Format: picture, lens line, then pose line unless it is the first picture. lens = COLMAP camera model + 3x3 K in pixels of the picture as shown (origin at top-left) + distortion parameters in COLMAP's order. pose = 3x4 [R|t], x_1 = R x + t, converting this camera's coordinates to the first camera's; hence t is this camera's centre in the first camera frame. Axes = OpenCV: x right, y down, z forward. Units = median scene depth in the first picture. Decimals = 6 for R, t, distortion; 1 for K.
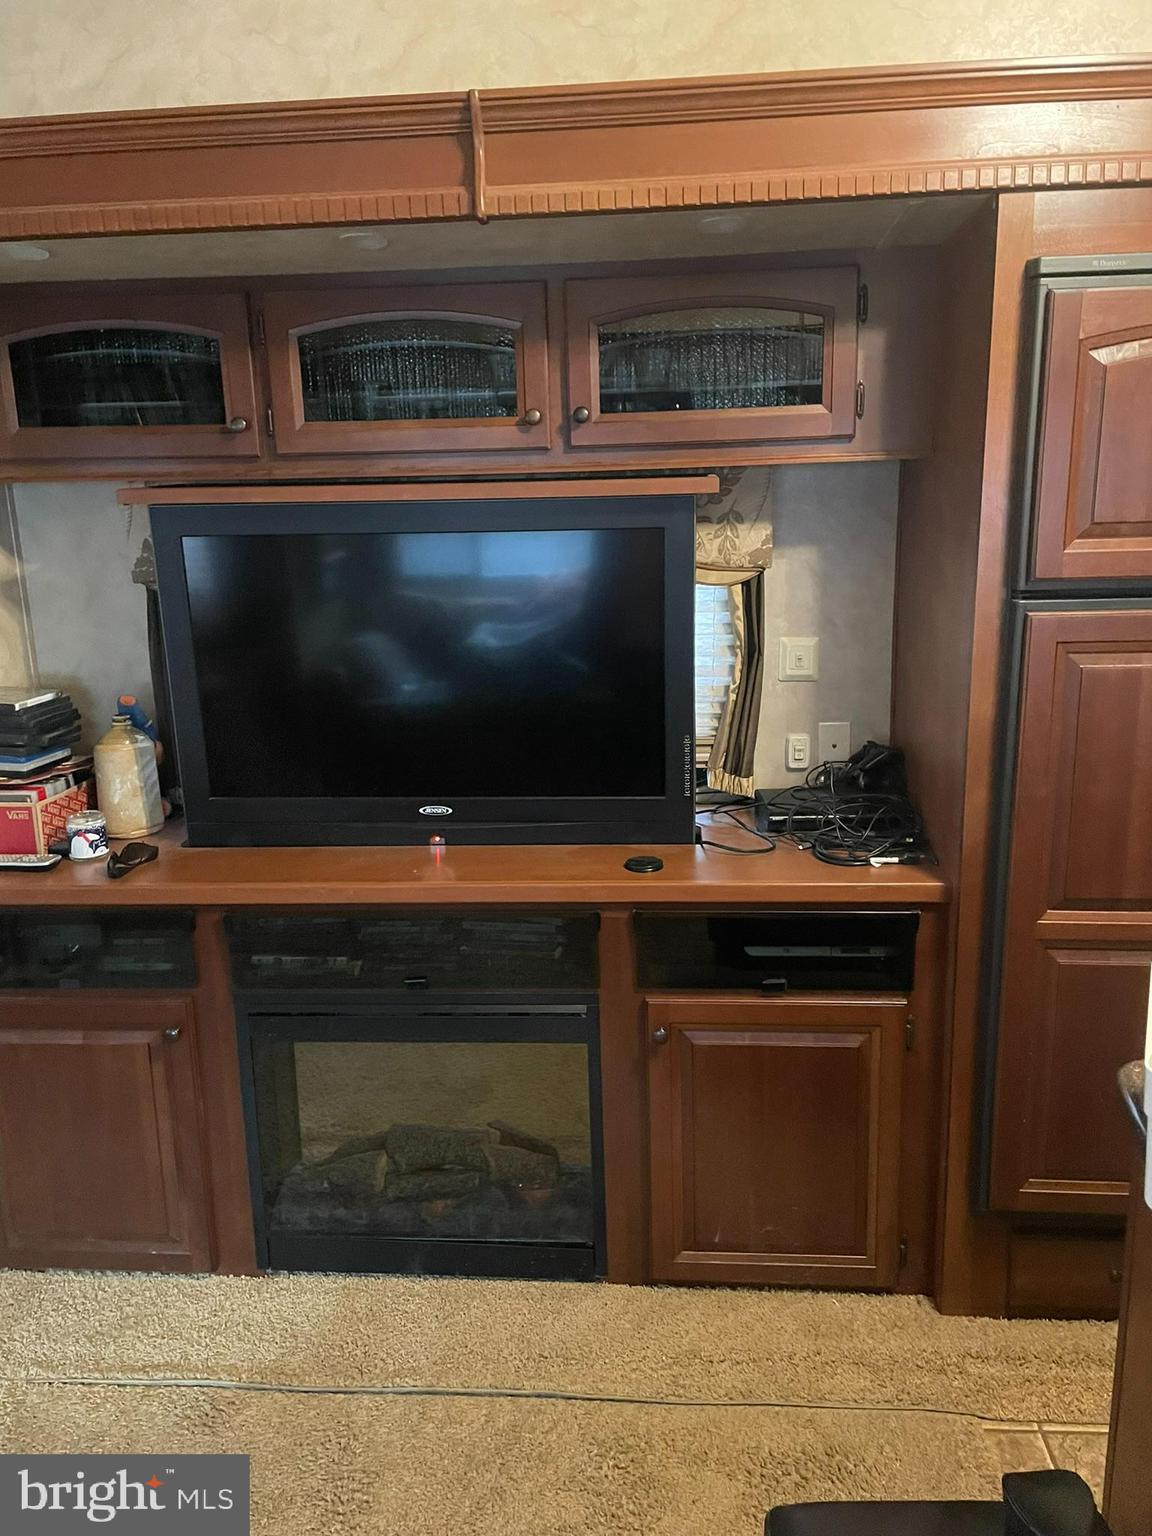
lens RADIAL K [[1159.9, 0, 574.8], [0, 1159.9, 764.9], [0, 0, 1]] dist [0.115228, -0.139518]
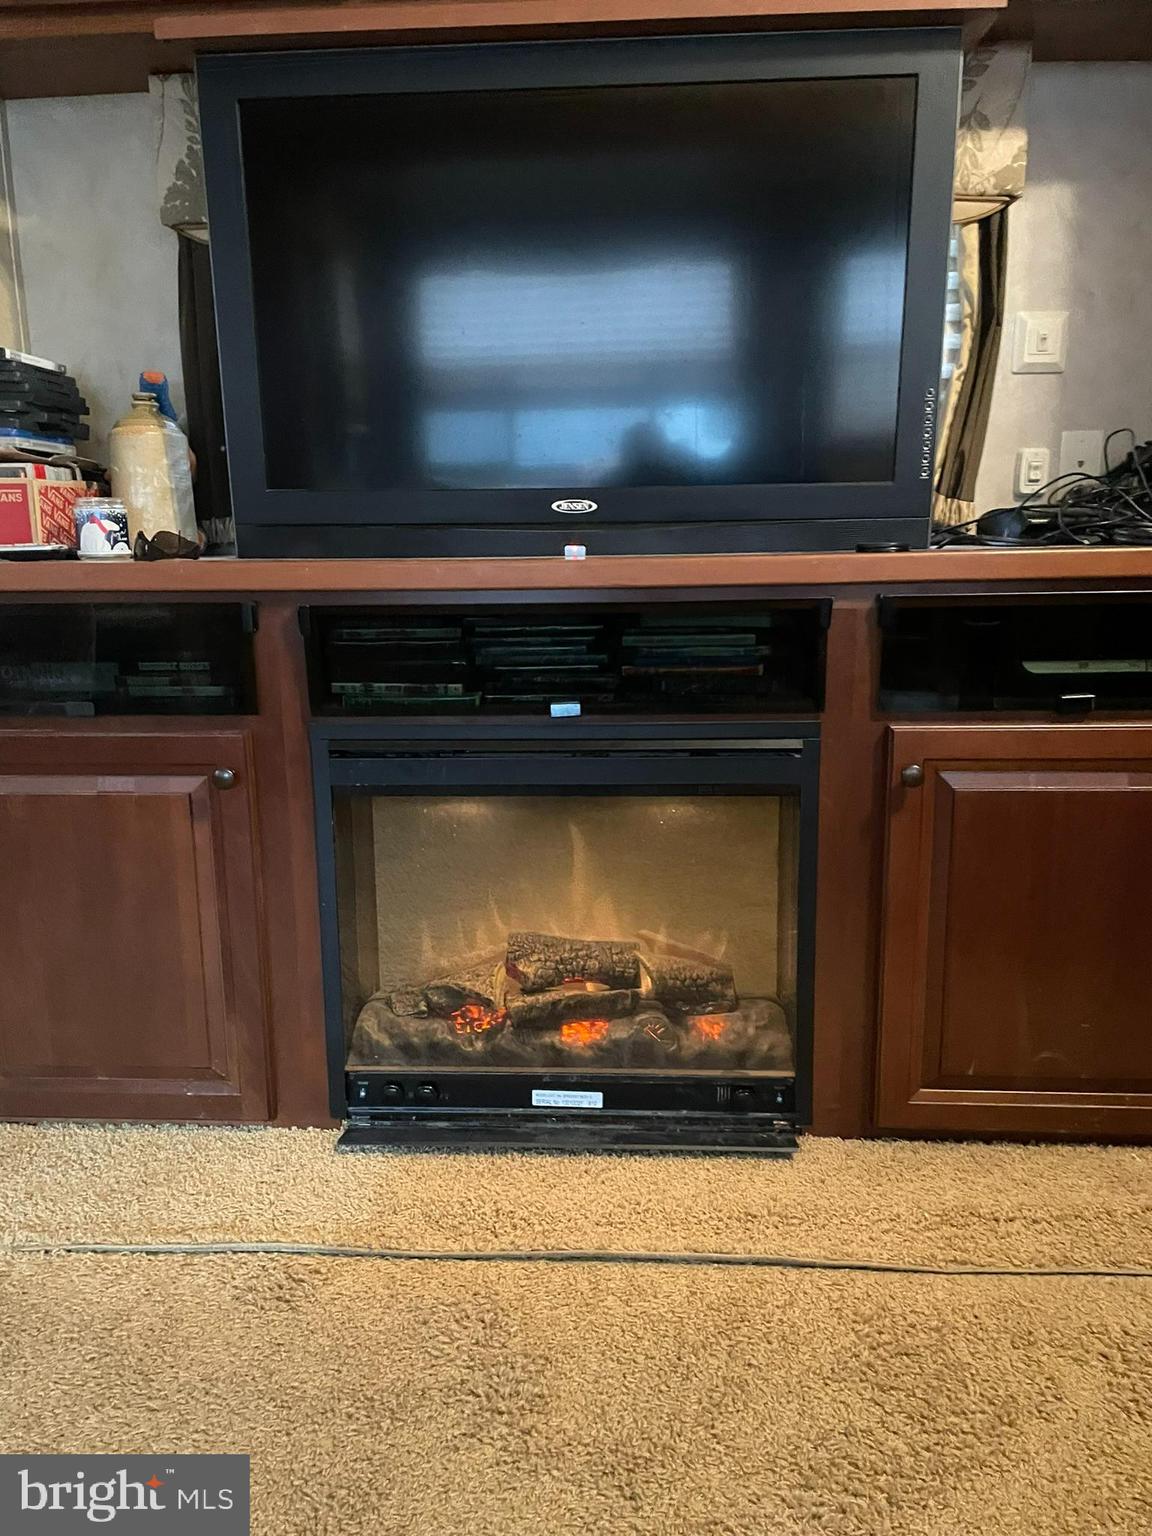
lens RADIAL K [[1169.4, 0, 576.0], [0, 1169.4, 768.0], [0, 0, 1]] dist [0.108177, -0.132713]
pose [[0.999726, 0.010414, 0.020965, -0.138734], [-0.010098, 0.999834, -0.015148, 0.227003], [-0.021120, 0.014933, 0.999665, 0.268125]]
